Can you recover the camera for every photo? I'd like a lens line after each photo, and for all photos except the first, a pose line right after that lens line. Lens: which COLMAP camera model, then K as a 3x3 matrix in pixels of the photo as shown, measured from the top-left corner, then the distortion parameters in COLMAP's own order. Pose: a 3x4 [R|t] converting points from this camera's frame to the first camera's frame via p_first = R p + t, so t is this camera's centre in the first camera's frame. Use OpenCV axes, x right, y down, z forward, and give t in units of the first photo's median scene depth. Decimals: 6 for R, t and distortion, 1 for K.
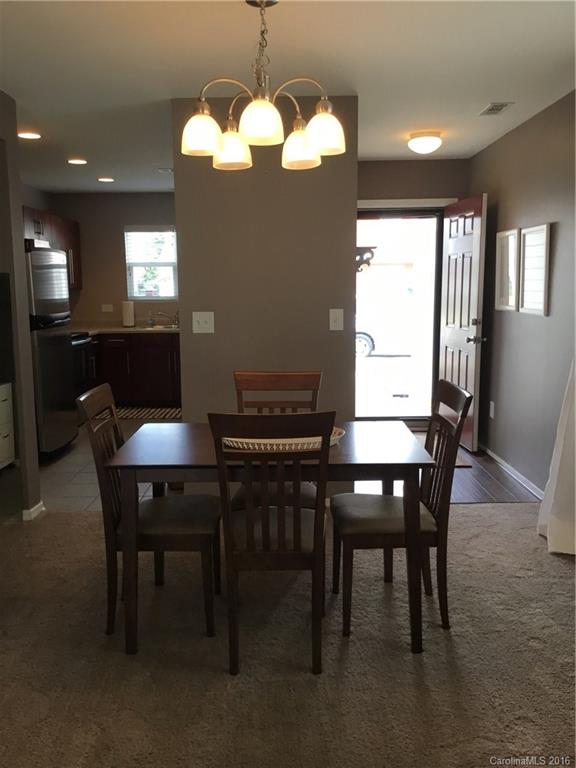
lens RADIAL K [[706.4, 0, 285.7], [0, 706.4, 384.6], [0, 0, 1]] dist [0.092248, -0.018534]
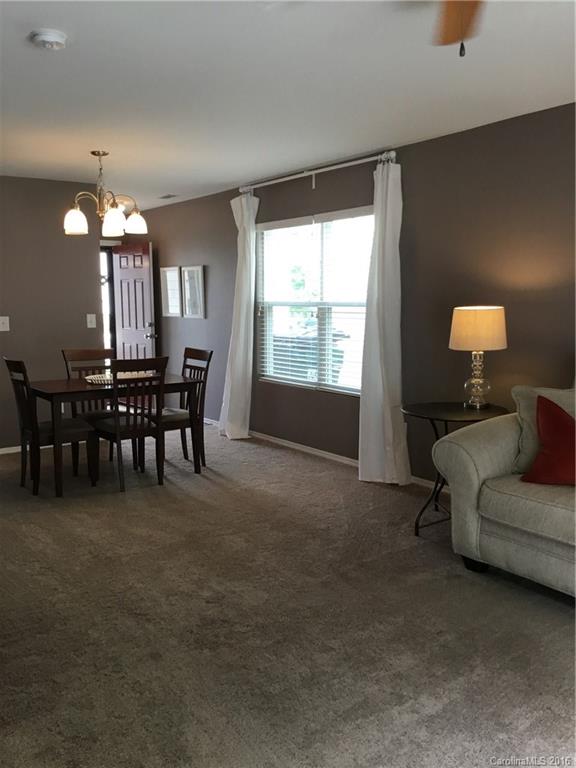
lens RADIAL K [[706.4, 0, 285.7], [0, 706.4, 384.6], [0, 0, 1]] dist [0.092248, -0.018534]
pose [[0.819740, -0.061169, 0.569460, -0.375746], [0.074406, 0.997228, 0.000009, 0.062886], [-0.567882, 0.042364, 0.822019, -0.419578]]
